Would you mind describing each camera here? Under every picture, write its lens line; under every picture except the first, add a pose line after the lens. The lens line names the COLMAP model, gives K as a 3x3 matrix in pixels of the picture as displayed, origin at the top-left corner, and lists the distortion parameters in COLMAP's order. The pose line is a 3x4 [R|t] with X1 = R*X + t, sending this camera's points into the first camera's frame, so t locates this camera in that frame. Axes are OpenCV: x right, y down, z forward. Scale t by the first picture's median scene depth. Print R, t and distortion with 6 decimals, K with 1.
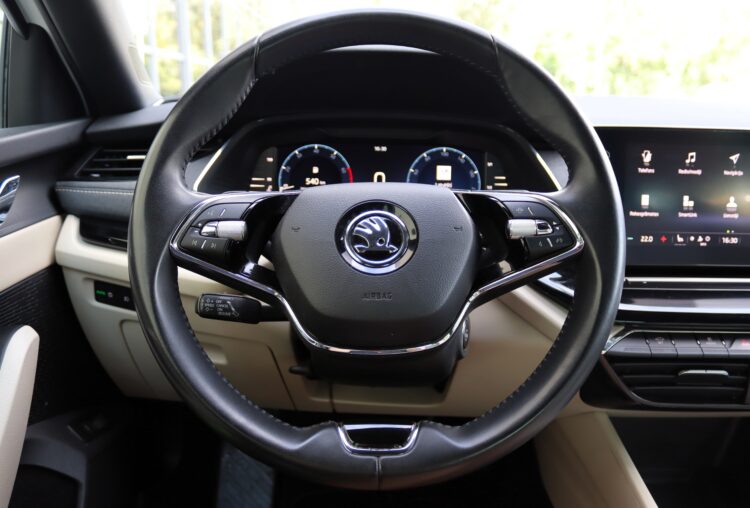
lens RADIAL K [[630.5, 0, 375.0], [0, 630.5, 254.0], [0, 0, 1]] dist [-0.163267, 0.134872]
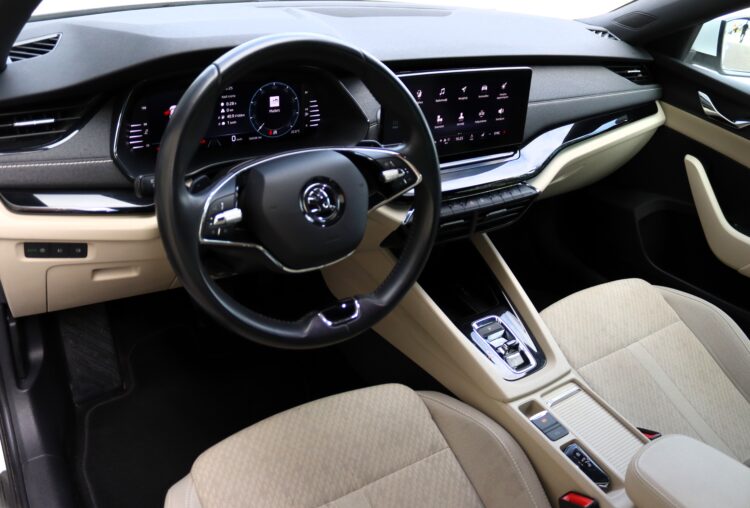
lens RADIAL K [[630.5, 0, 375.0], [0, 630.5, 254.0], [0, 0, 1]] dist [-0.163267, 0.134872]
pose [[0.814661, -0.232533, 0.531277, -0.578404], [0.027148, 0.930381, 0.365587, -0.359108], [-0.579301, -0.283407, 0.764258, -0.257445]]
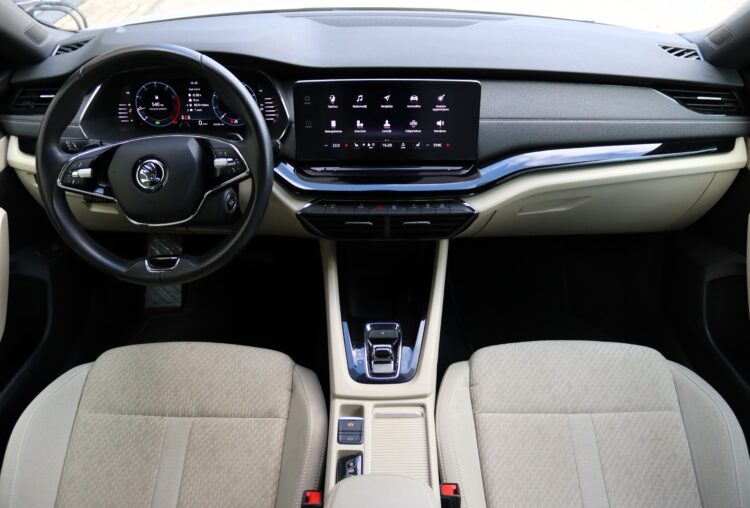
lens RADIAL K [[630.5, 0, 375.0], [0, 630.5, 254.0], [0, 0, 1]] dist [-0.163267, 0.134872]
pose [[0.999657, -0.024316, 0.009773, 0.528631], [0.019332, 0.936008, 0.351447, -0.358053], [-0.017694, -0.351137, 0.936157, -0.764391]]
